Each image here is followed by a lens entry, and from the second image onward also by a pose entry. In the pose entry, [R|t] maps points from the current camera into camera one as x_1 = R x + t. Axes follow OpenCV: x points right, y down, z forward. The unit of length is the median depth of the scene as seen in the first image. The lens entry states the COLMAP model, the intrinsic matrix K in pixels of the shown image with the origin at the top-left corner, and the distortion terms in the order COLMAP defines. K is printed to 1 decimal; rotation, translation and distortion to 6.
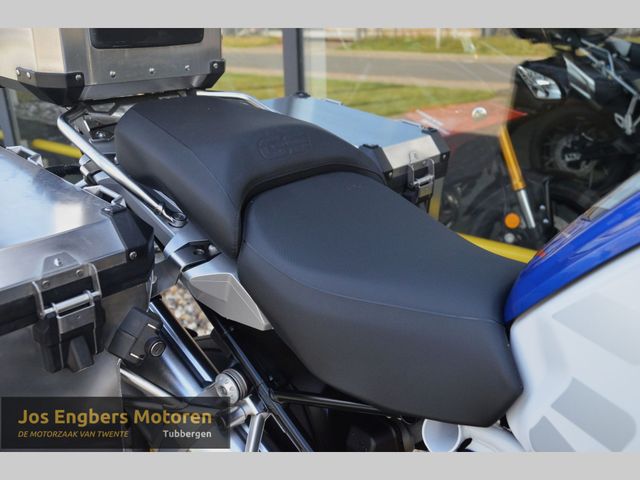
lens RADIAL K [[661.4, 0, 320.0], [0, 661.4, 256.9], [0, 0, 1]] dist [0.001169, 0.006937]
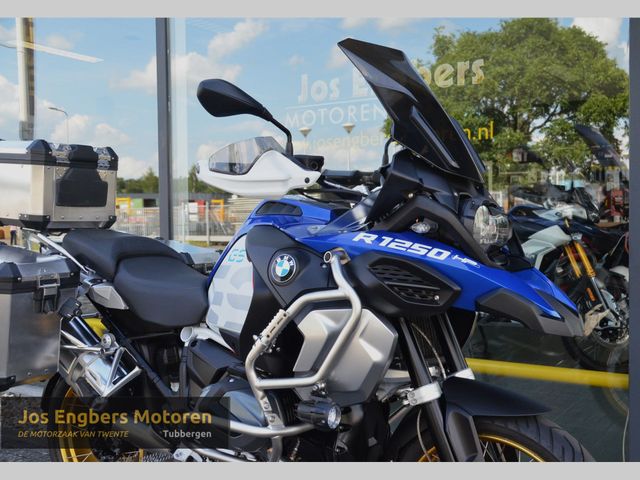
lens RADIAL K [[745.9, 0, 352.2], [0, 745.9, 239.7], [0, 0, 1]] dist [-0.008605, 0.028764]
pose [[0.988919, 0.006323, 0.148324, 0.332101], [0.041809, 0.946792, -0.319118, 0.756392], [-0.142450, 0.321783, 0.936036, -1.740824]]
